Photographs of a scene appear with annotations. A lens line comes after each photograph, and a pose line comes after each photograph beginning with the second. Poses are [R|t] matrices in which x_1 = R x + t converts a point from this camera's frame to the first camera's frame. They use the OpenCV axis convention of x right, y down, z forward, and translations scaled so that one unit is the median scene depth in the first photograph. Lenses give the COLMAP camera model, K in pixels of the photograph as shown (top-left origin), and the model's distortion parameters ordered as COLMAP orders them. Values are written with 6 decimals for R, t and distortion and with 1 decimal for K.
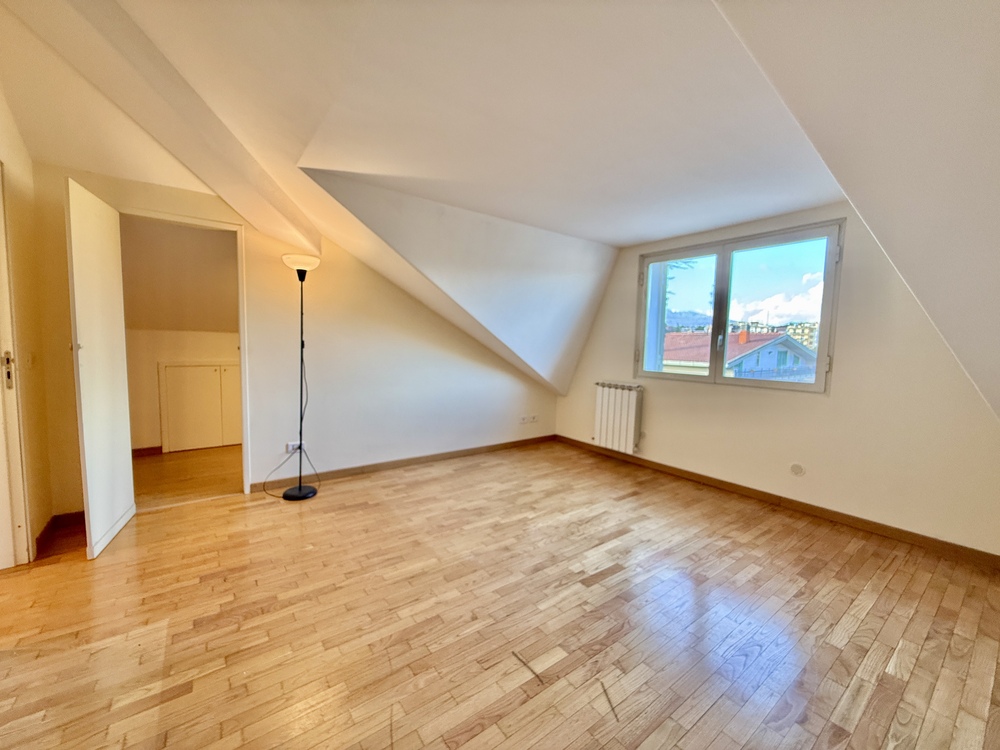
lens RADIAL K [[399.2, 0, 496.4], [0, 399.2, 383.5], [0, 0, 1]] dist [-0.000741, 0.000103]
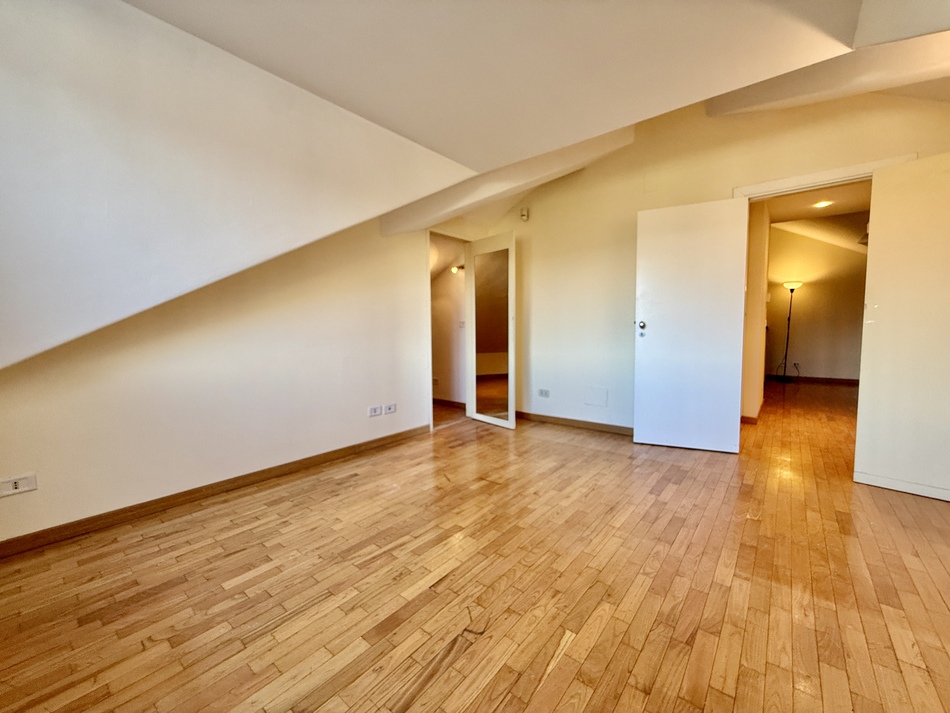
lens RADIAL K [[379.2, 0, 469.9], [0, 379.2, 355.2], [0, 0, 1]] dist [-0.000741, 0.000103]
pose [[-0.970387, 0.005516, -0.241493, 0.344321], [-0.035550, 0.985592, 0.165364, -0.074480], [0.238925, 0.169052, -0.956209, 1.506050]]
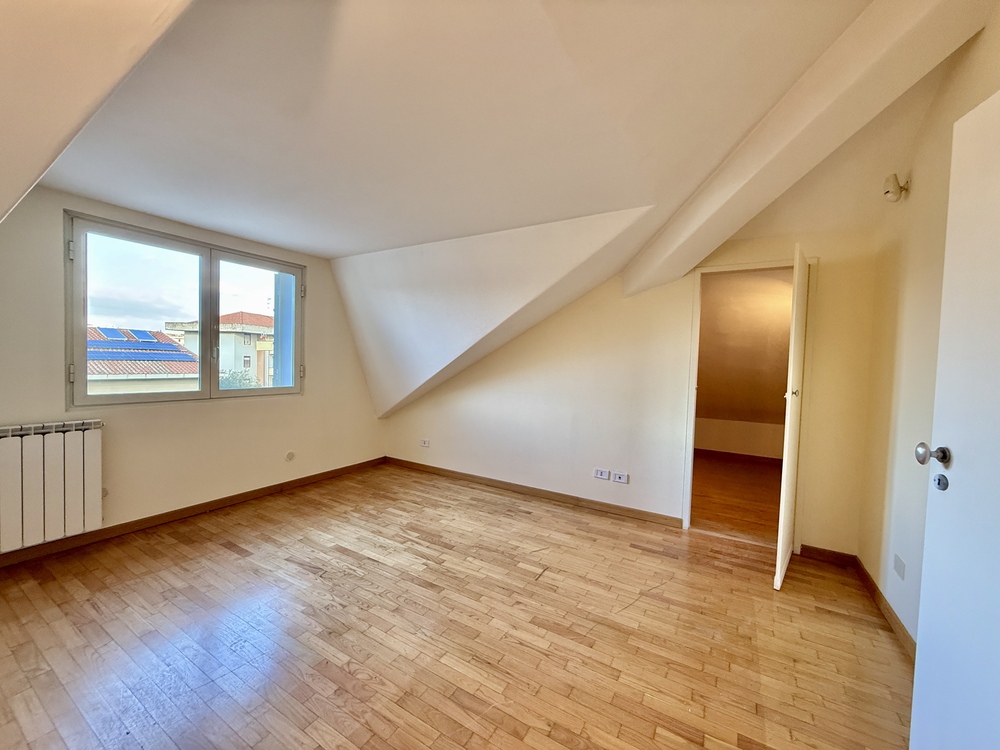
lens RADIAL K [[399.2, 0, 502.0], [0, 399.2, 374.4], [0, 0, 1]] dist [-0.000741, 0.000103]
pose [[-0.390832, -0.065289, 0.918143, -0.762618], [0.056247, 0.993923, 0.094620, -0.143645], [-0.918742, 0.088624, -0.384785, 1.013837]]
